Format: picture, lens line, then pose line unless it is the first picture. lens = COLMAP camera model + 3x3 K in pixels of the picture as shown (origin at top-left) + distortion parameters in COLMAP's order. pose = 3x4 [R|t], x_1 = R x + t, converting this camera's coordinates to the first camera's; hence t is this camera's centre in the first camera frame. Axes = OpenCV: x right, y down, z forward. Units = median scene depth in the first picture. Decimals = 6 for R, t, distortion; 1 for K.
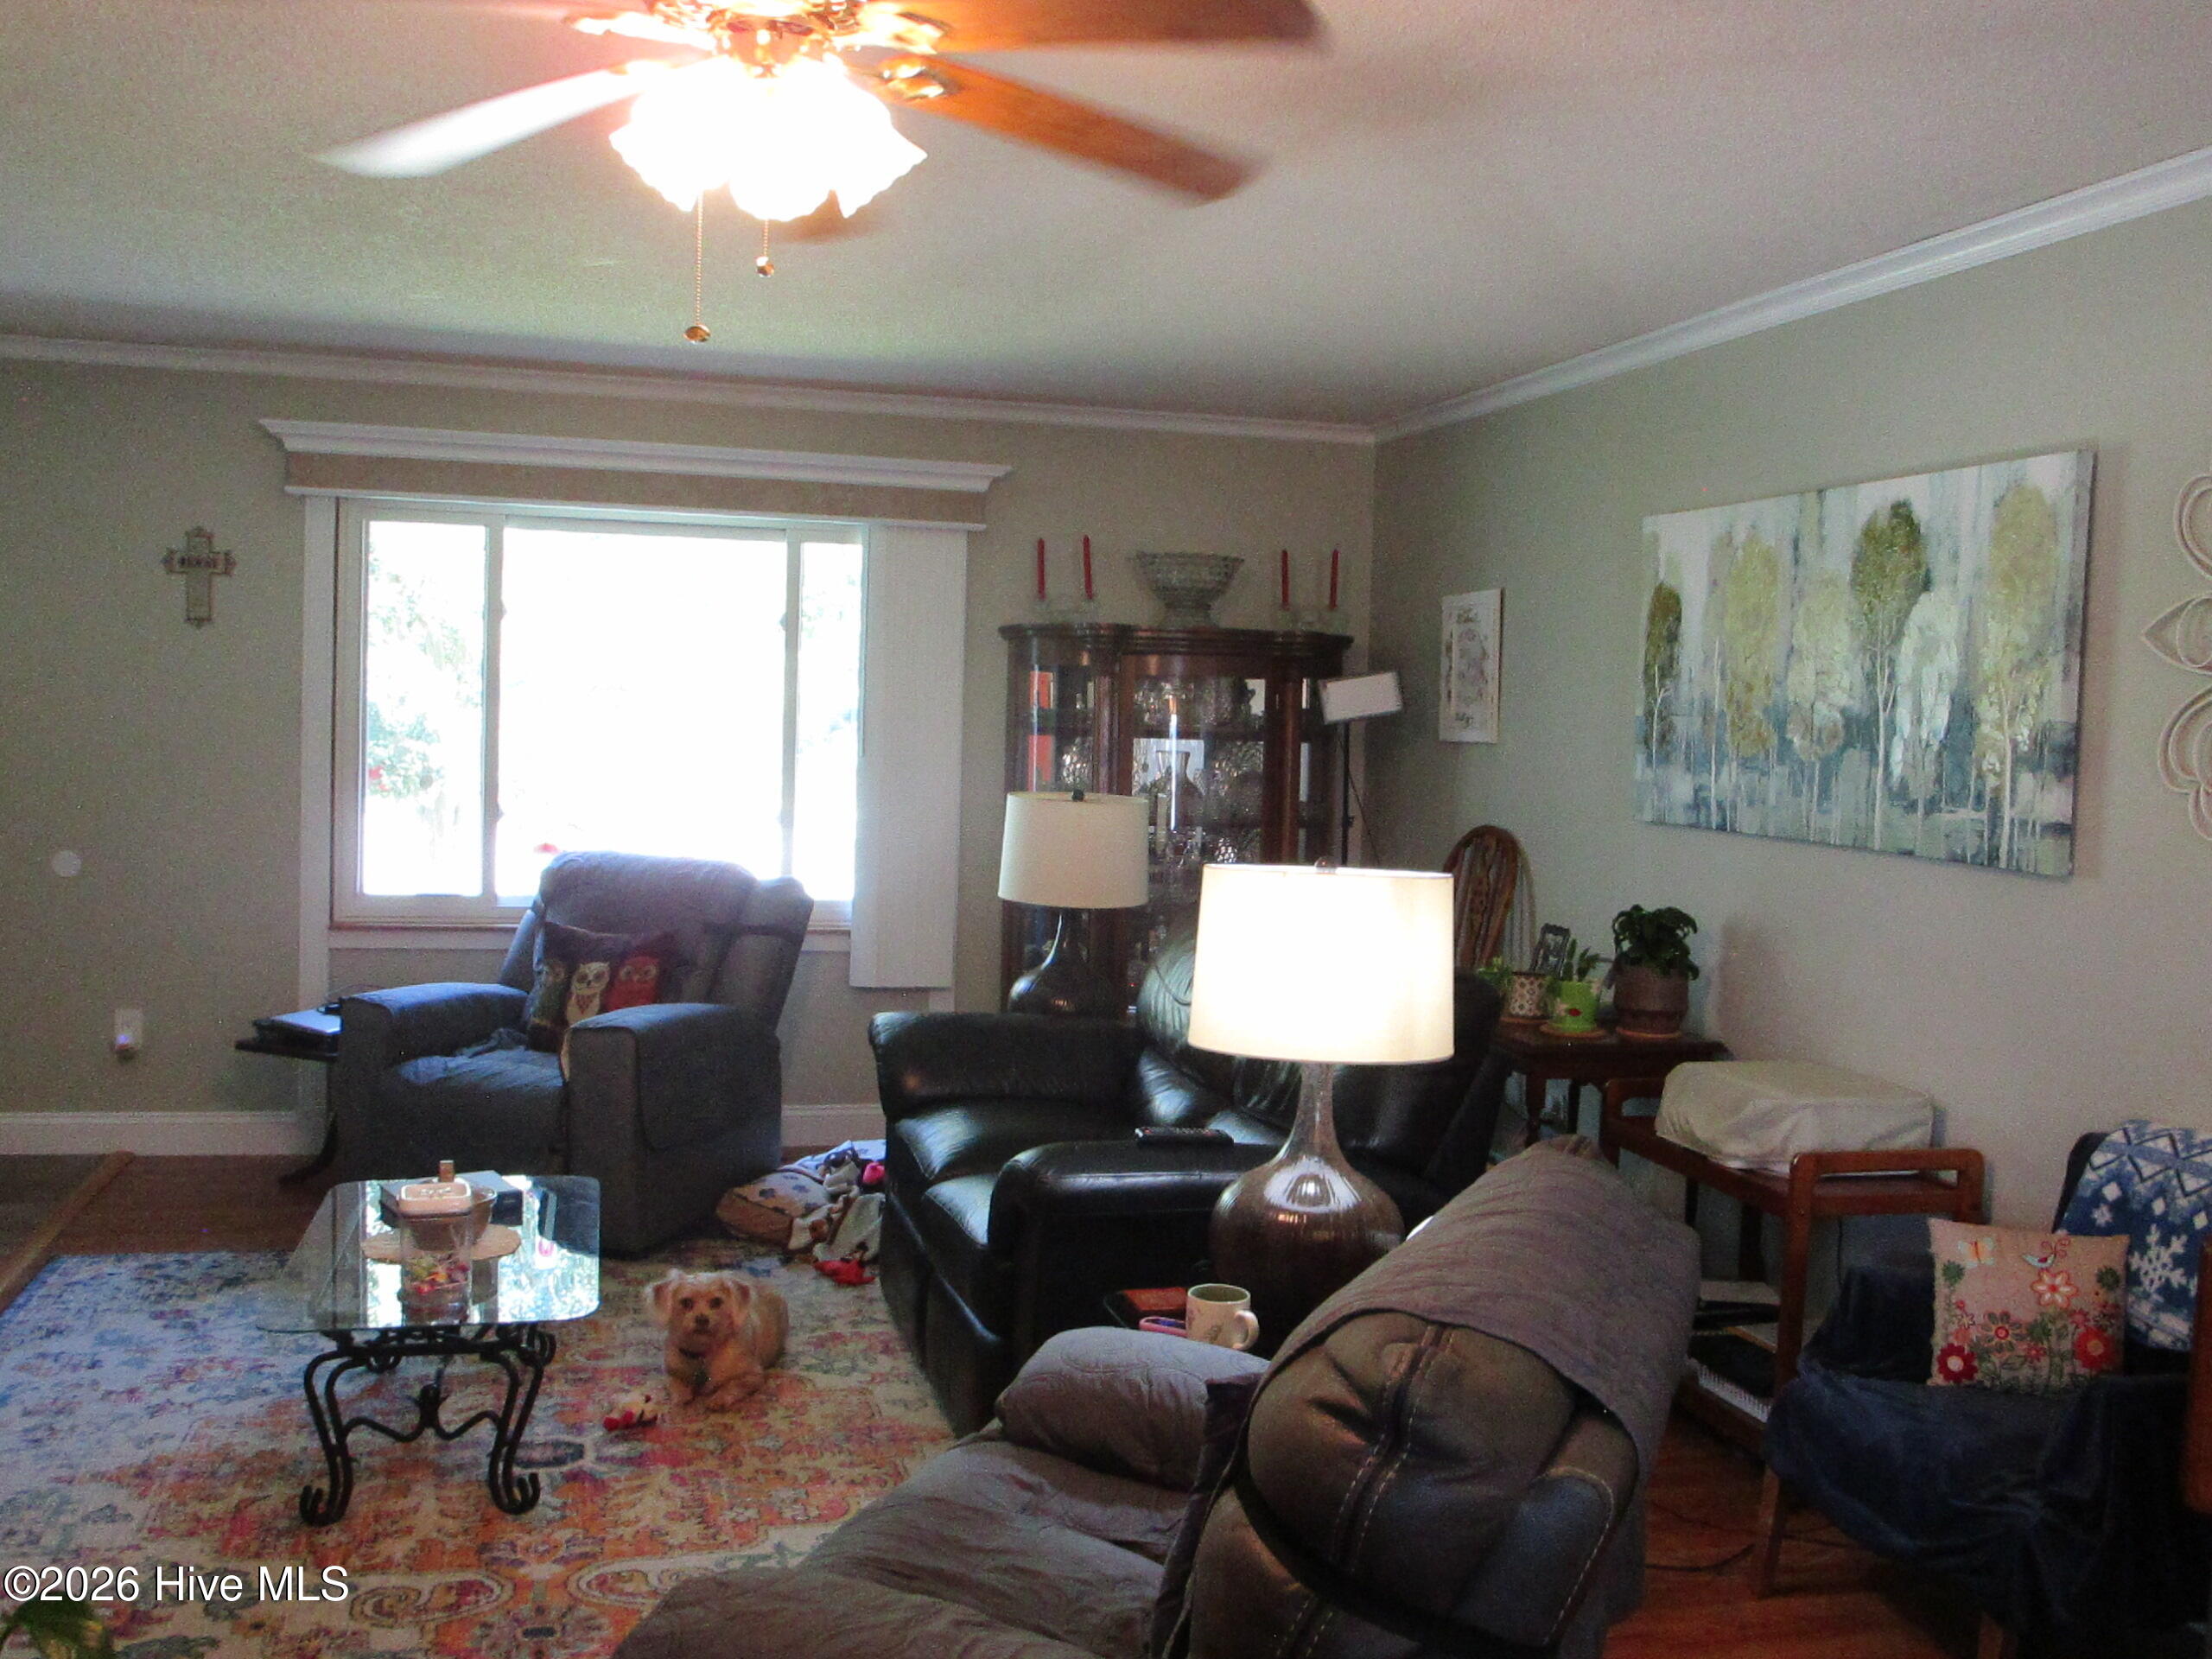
lens RADIAL K [[2031.0, 0, 1113.5], [0, 2031.0, 817.7], [0, 0, 1]] dist [-0.027693, 0.000169]
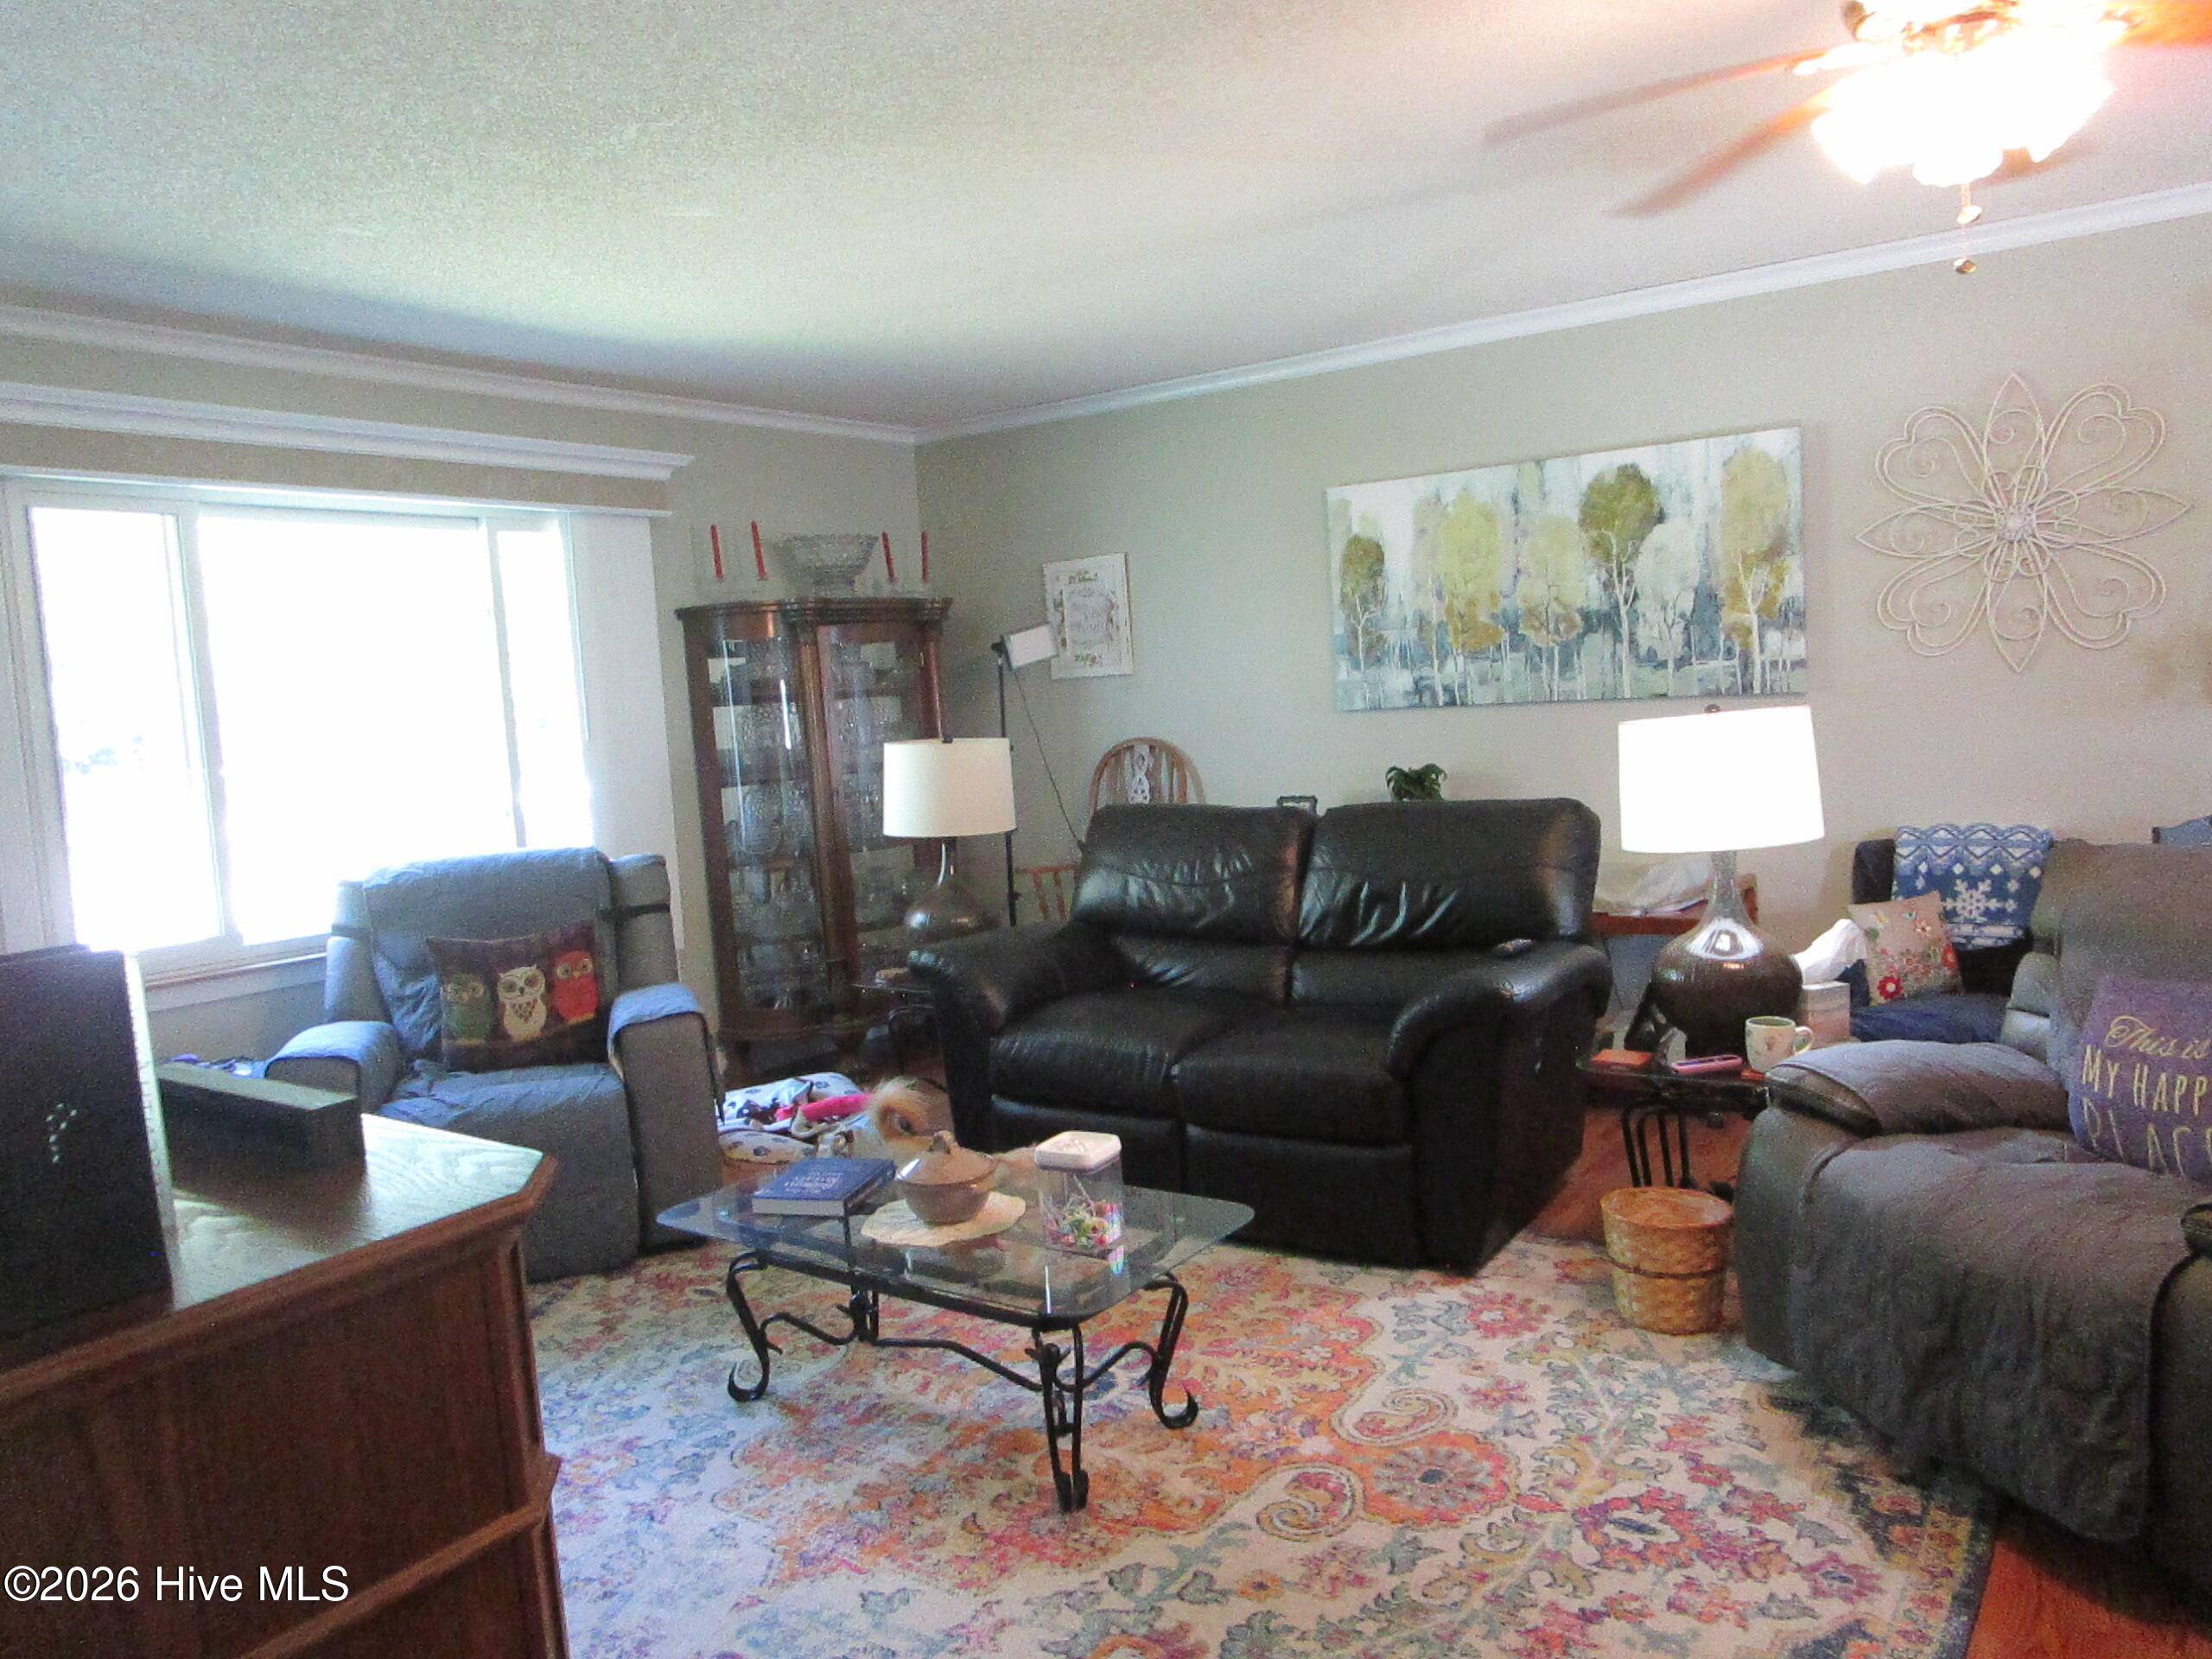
lens RADIAL K [[1600.4, 0, 1106.0], [0, 1600.4, 829.5], [0, 0, 1]] dist [-0.046845, 0.078207]
pose [[0.753842, -0.133592, 0.643331, -0.674914], [0.119636, 0.990653, 0.065529, -0.010857], [-0.646072, 0.027567, 0.762778, 0.336064]]
